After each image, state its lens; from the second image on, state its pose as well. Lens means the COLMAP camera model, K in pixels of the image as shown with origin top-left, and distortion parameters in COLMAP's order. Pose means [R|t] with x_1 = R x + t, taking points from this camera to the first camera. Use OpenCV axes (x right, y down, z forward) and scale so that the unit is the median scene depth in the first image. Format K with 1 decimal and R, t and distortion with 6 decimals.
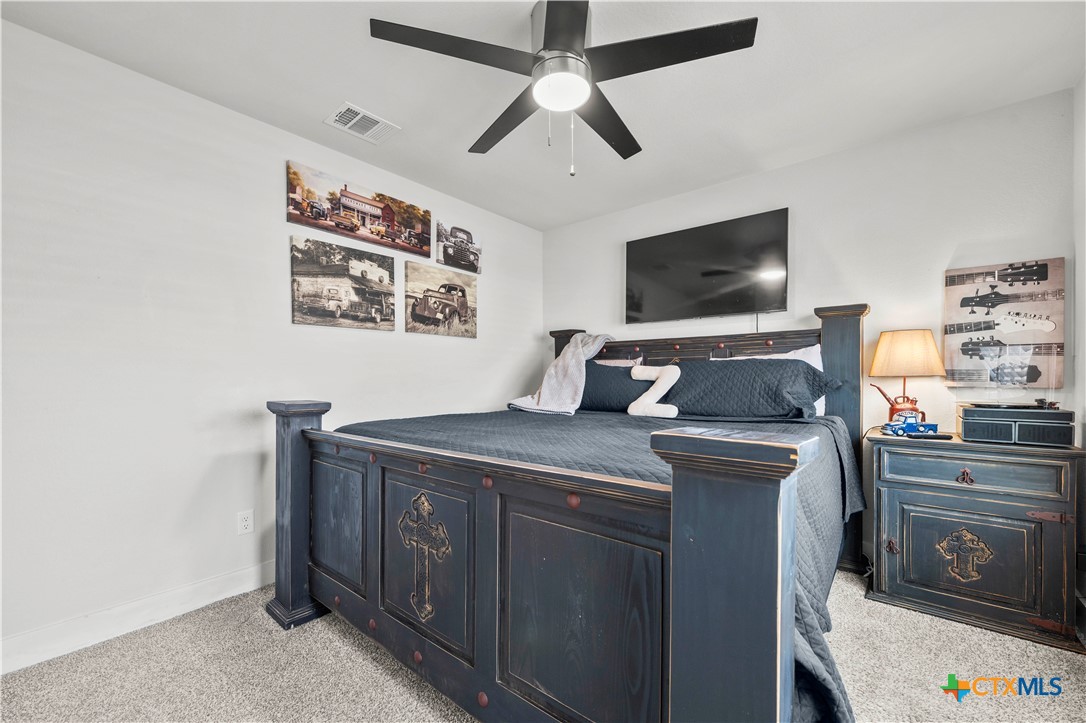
lens RADIAL K [[433.9, 0, 547.1], [0, 433.9, 377.3], [0, 0, 1]] dist [0.001852, -0.000745]
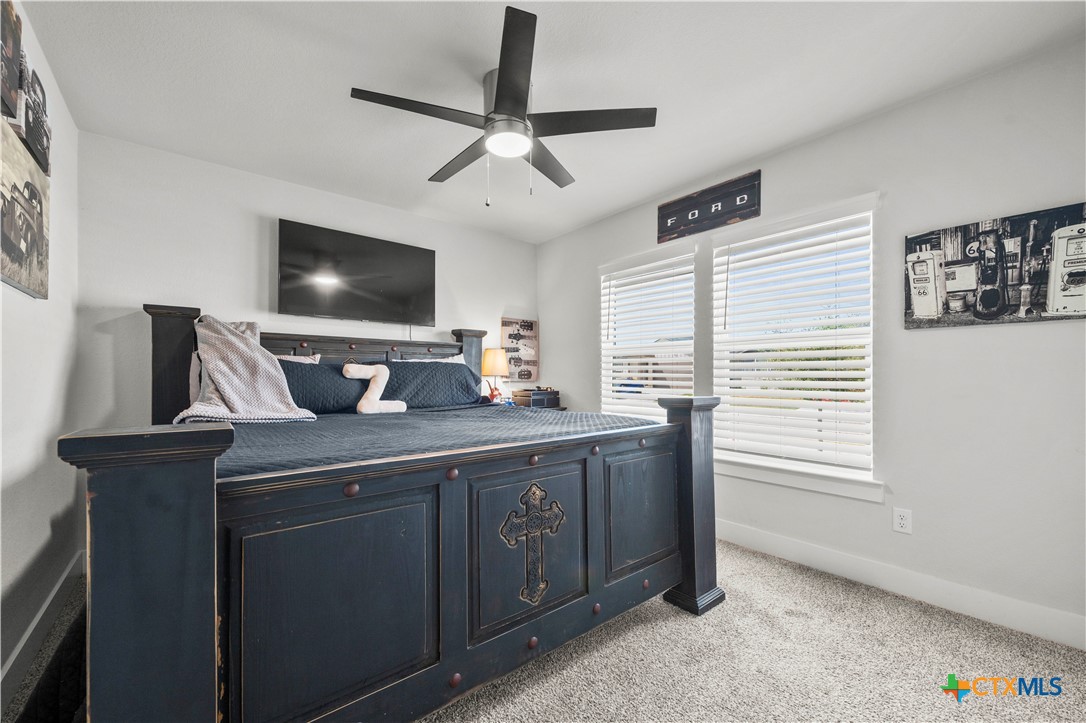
lens RADIAL K [[433.9, 0, 543.6], [0, 433.9, 369.5], [0, 0, 1]] dist [0.001852, -0.000745]
pose [[0.195352, 0.017212, 0.980582, -0.861233], [0.000584, 0.999844, -0.017667, 0.004365], [-0.980733, 0.004024, 0.195312, 0.499201]]
